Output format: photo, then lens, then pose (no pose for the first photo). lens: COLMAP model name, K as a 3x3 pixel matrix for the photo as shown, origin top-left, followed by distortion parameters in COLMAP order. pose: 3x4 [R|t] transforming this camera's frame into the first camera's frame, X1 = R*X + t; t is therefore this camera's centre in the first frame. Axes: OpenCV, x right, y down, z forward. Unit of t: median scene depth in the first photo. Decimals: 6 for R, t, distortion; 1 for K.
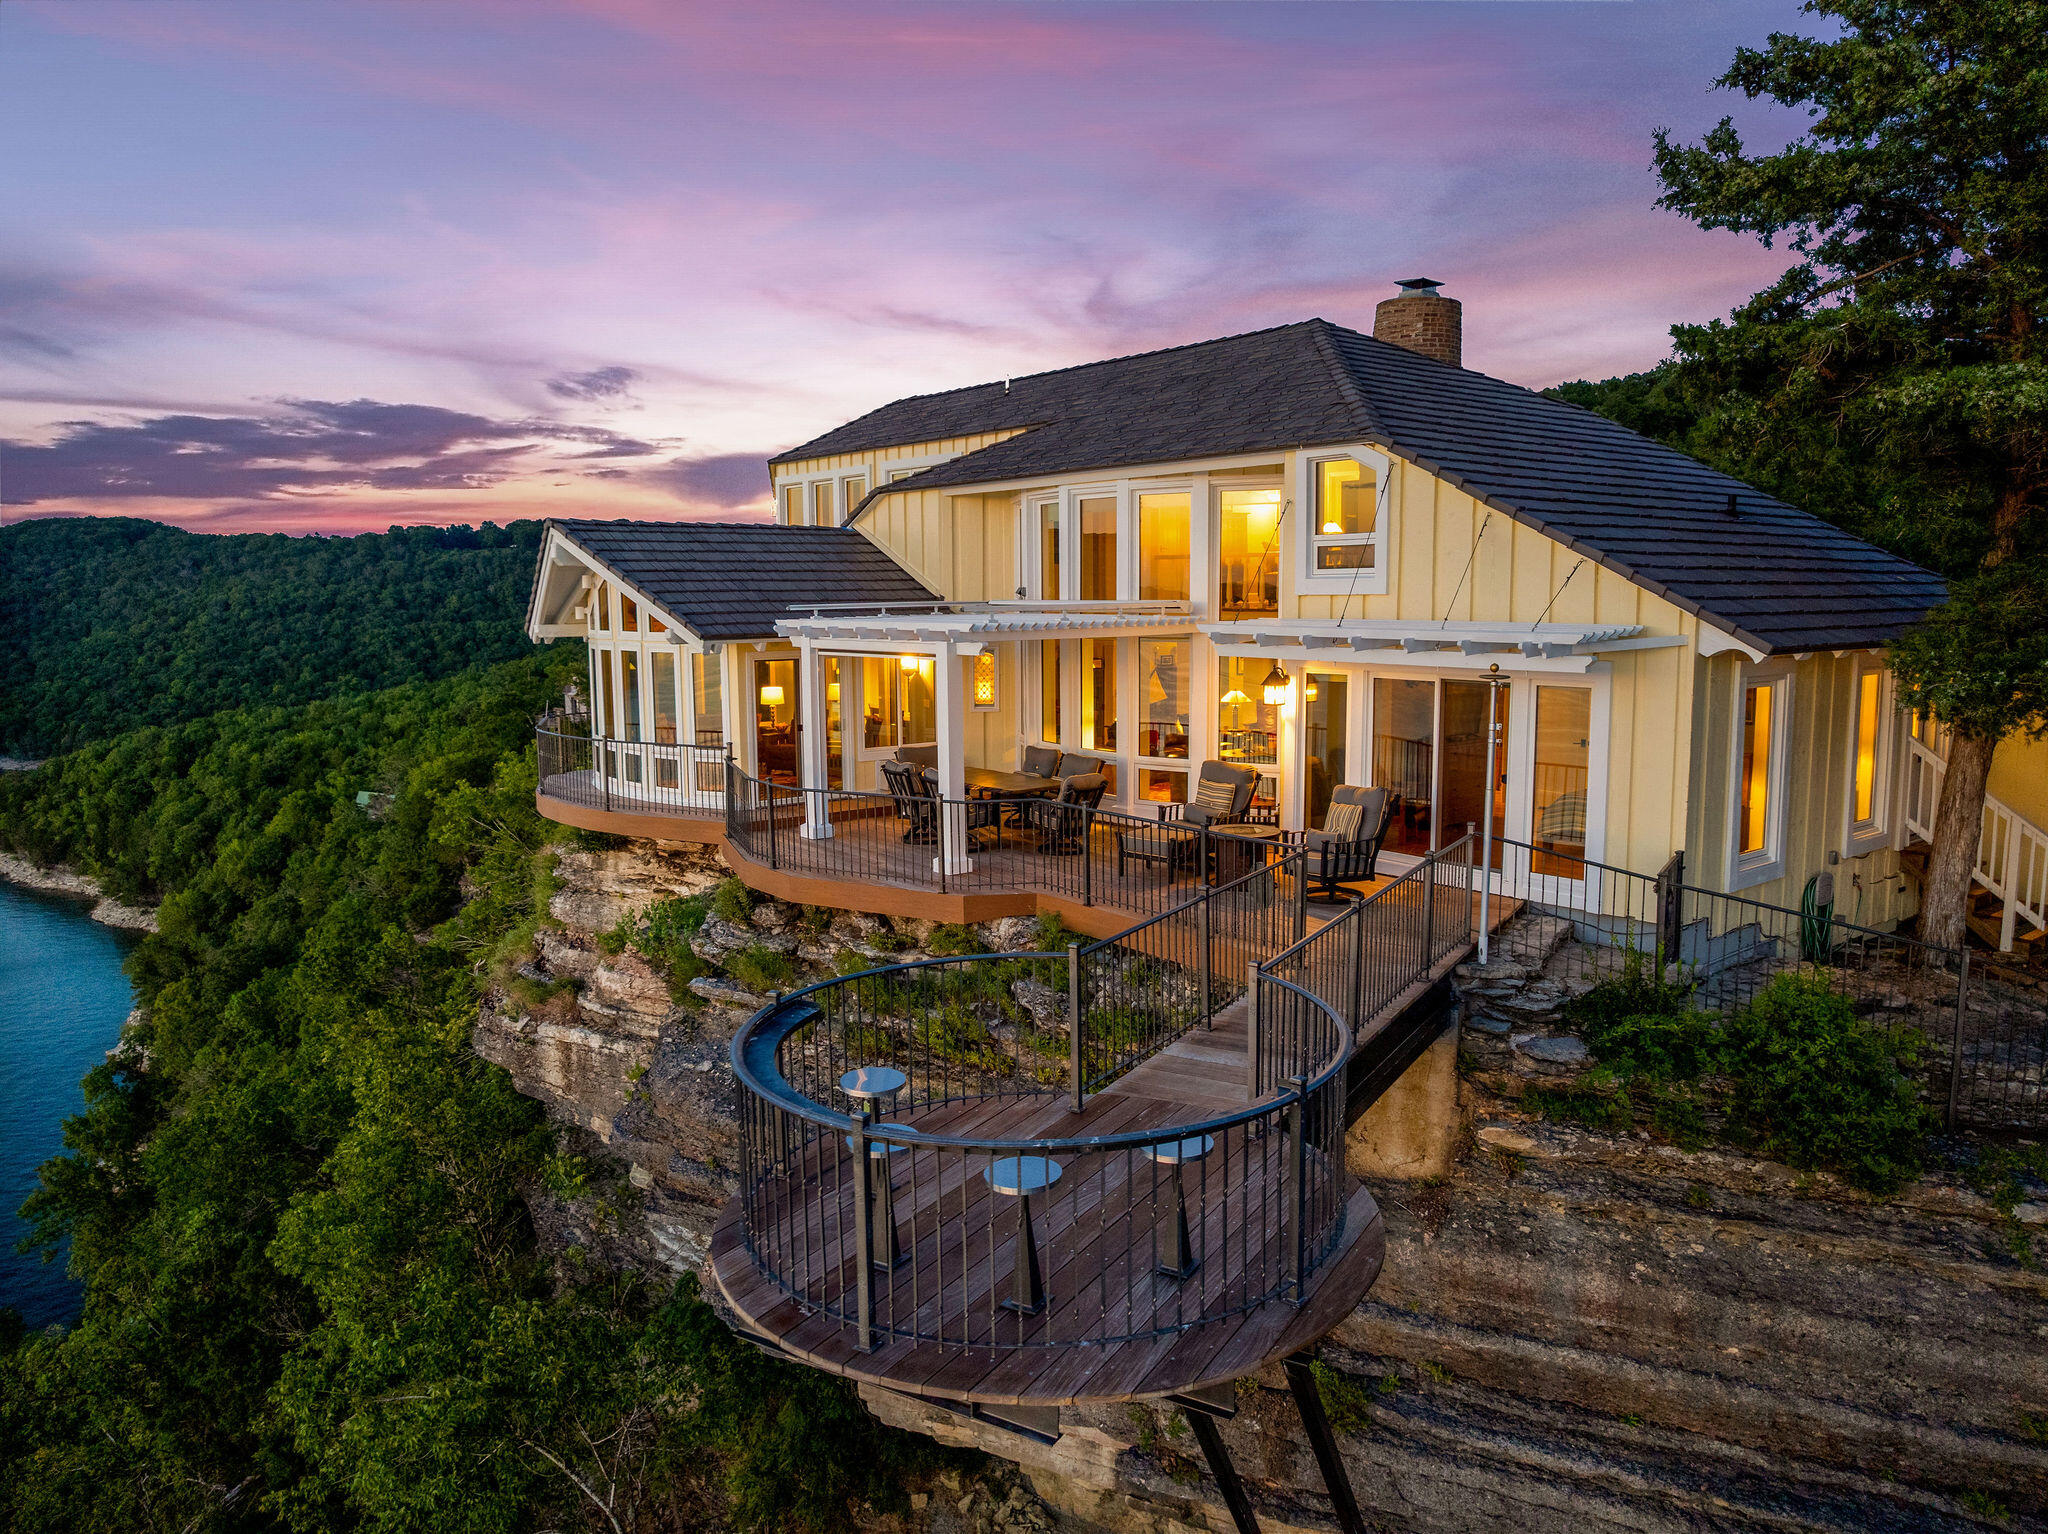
lens RADIAL K [[1446.6, 0, 1026.7], [0, 1446.6, 769.4], [0, 0, 1]] dist [-0.064442, 0.044912]
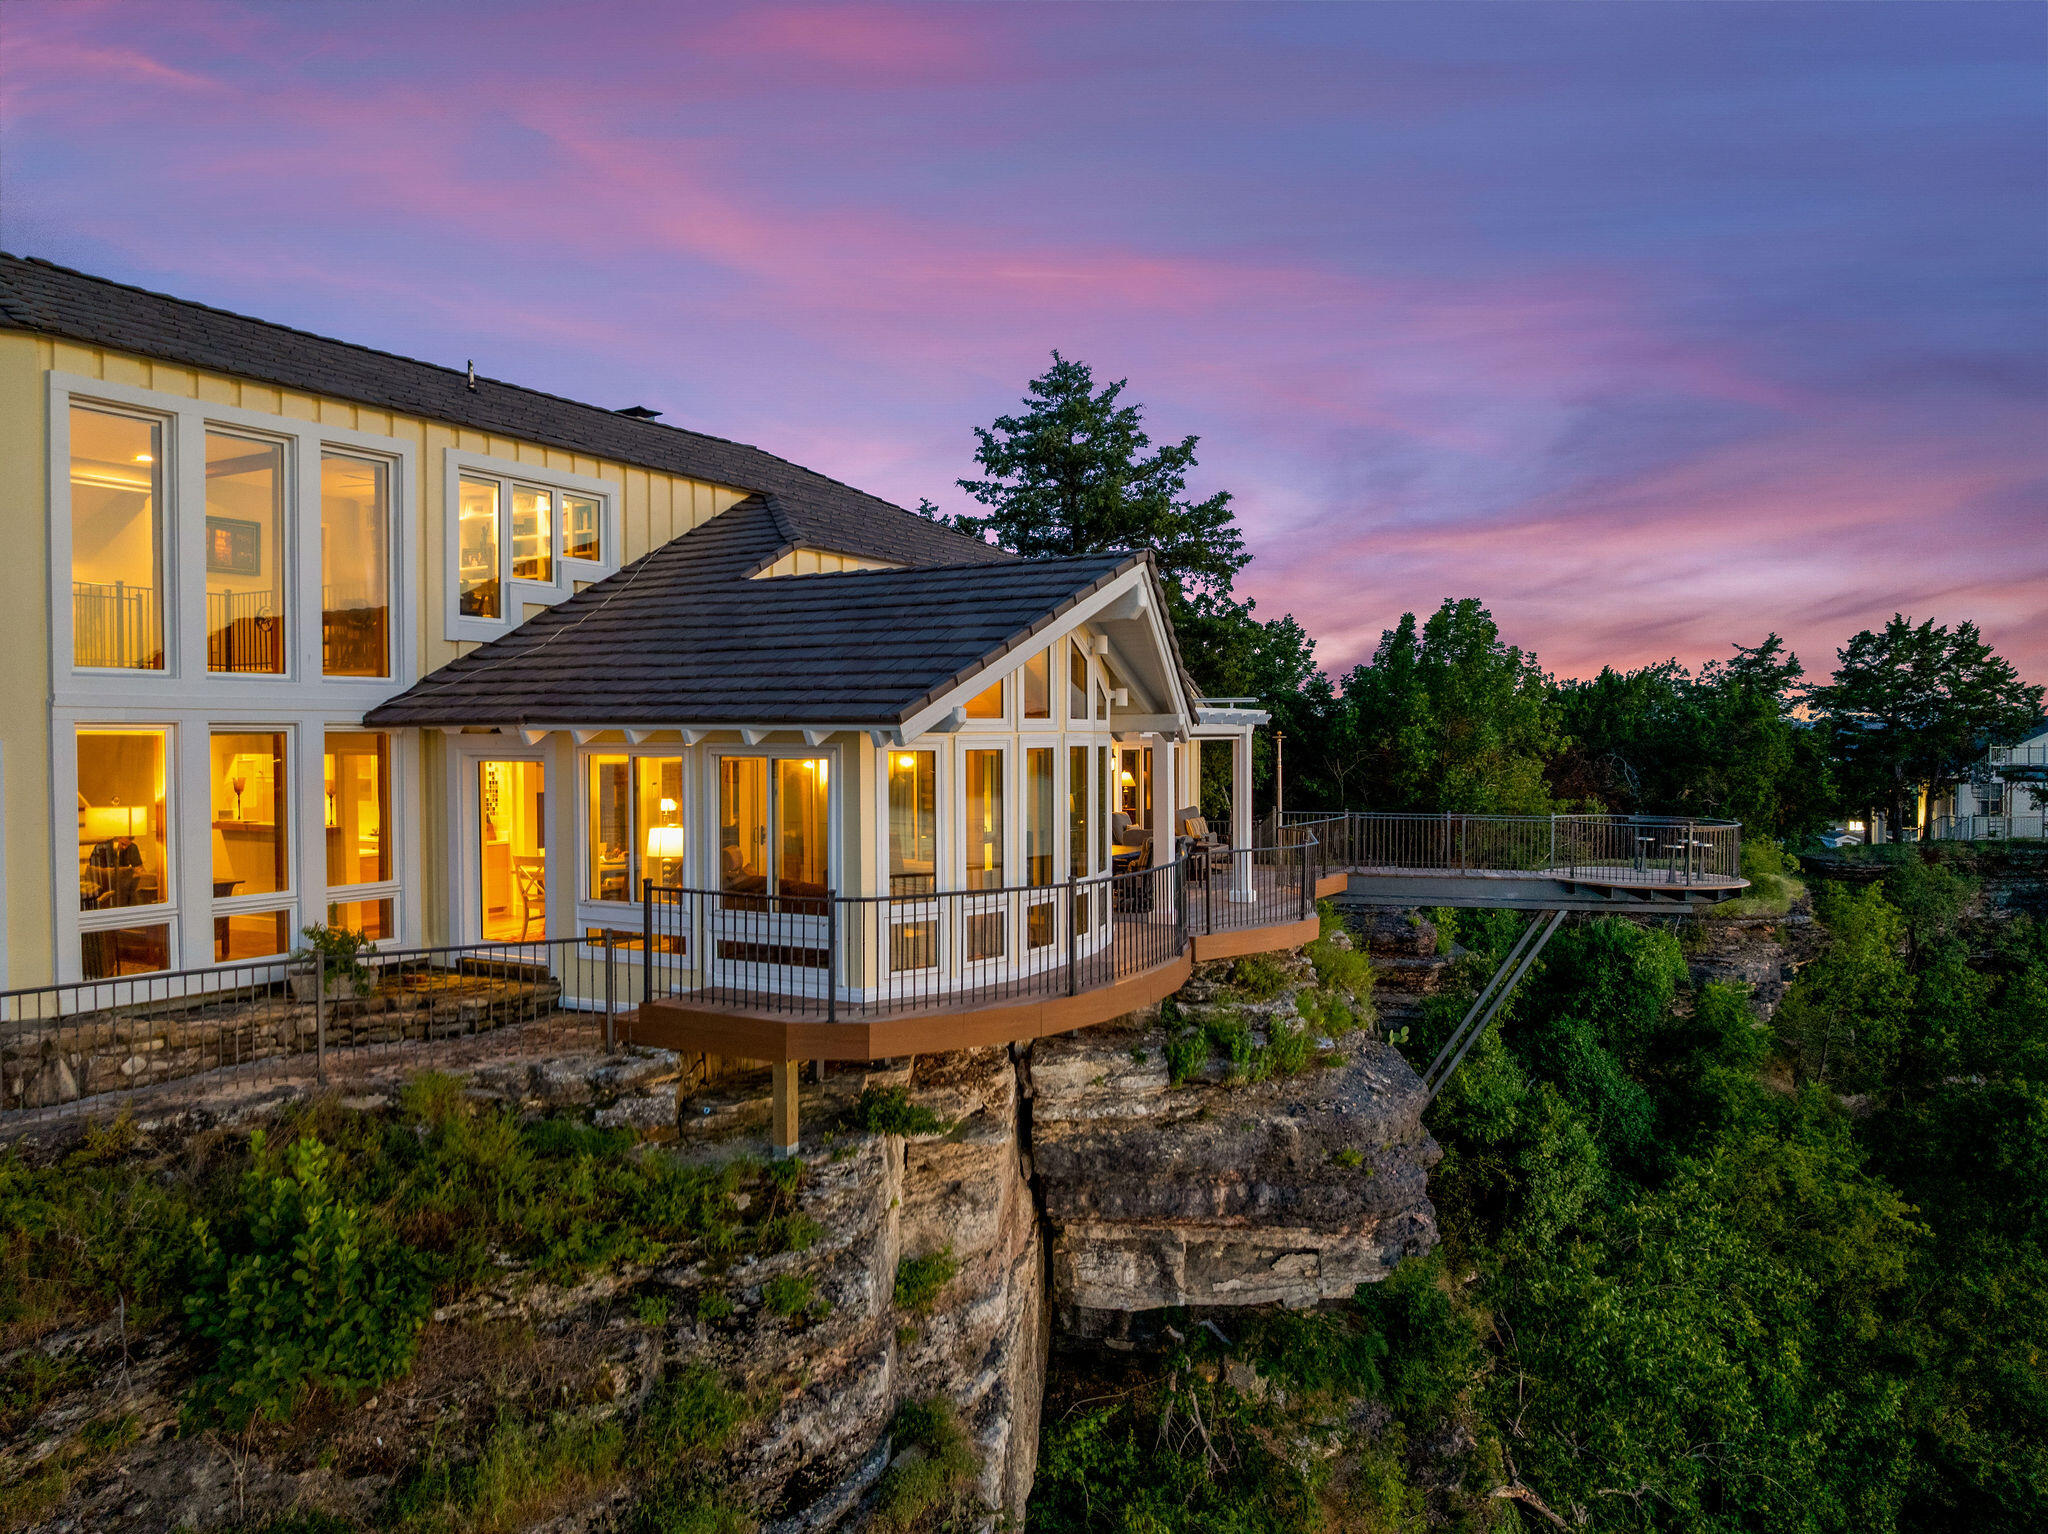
lens RADIAL K [[1441.2, 0, 1028.0], [0, 1441.2, 772.1], [0, 0, 1]] dist [-0.042380, 0.009958]
pose [[-0.413334, 0.014165, 0.910469, -1.089313], [0.128130, 0.990835, 0.042753, -0.125142], [-0.901520, 0.134330, -0.411361, 1.565184]]
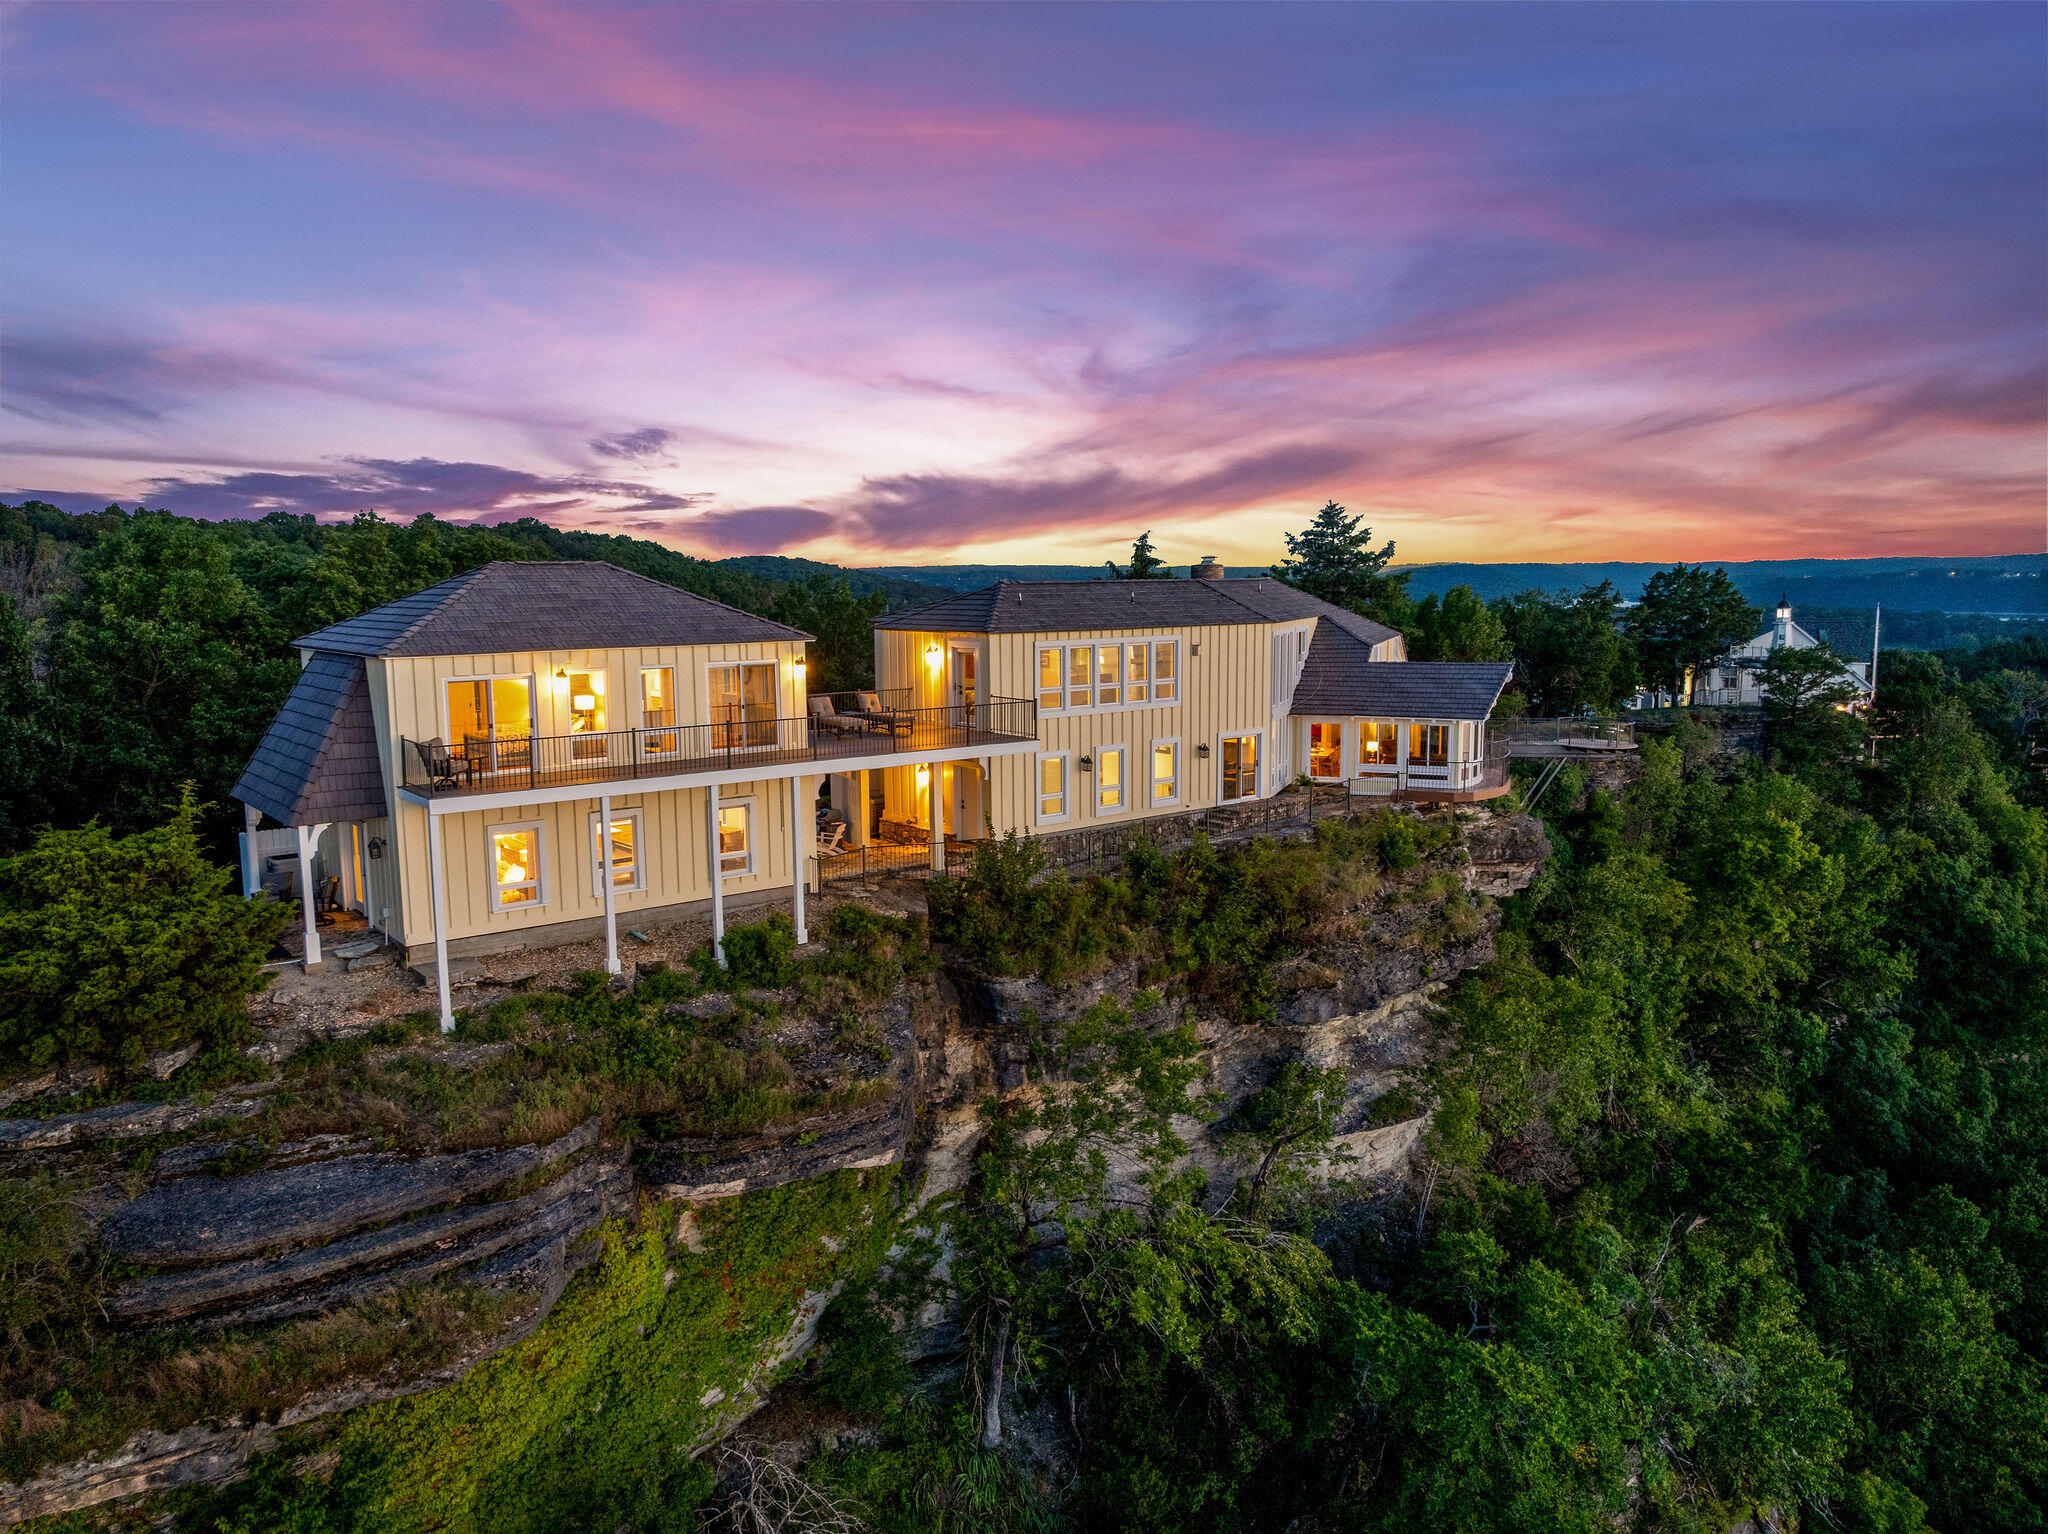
lens RADIAL K [[1441.2, 0, 1028.0], [0, 1441.2, 772.1], [0, 0, 1]] dist [-0.042380, 0.009958]
pose [[-0.536637, -0.070911, 0.840828, -2.282157], [0.131489, 0.977263, 0.166336, -0.590895], [-0.833505, 0.199822, -0.515112, 3.466628]]
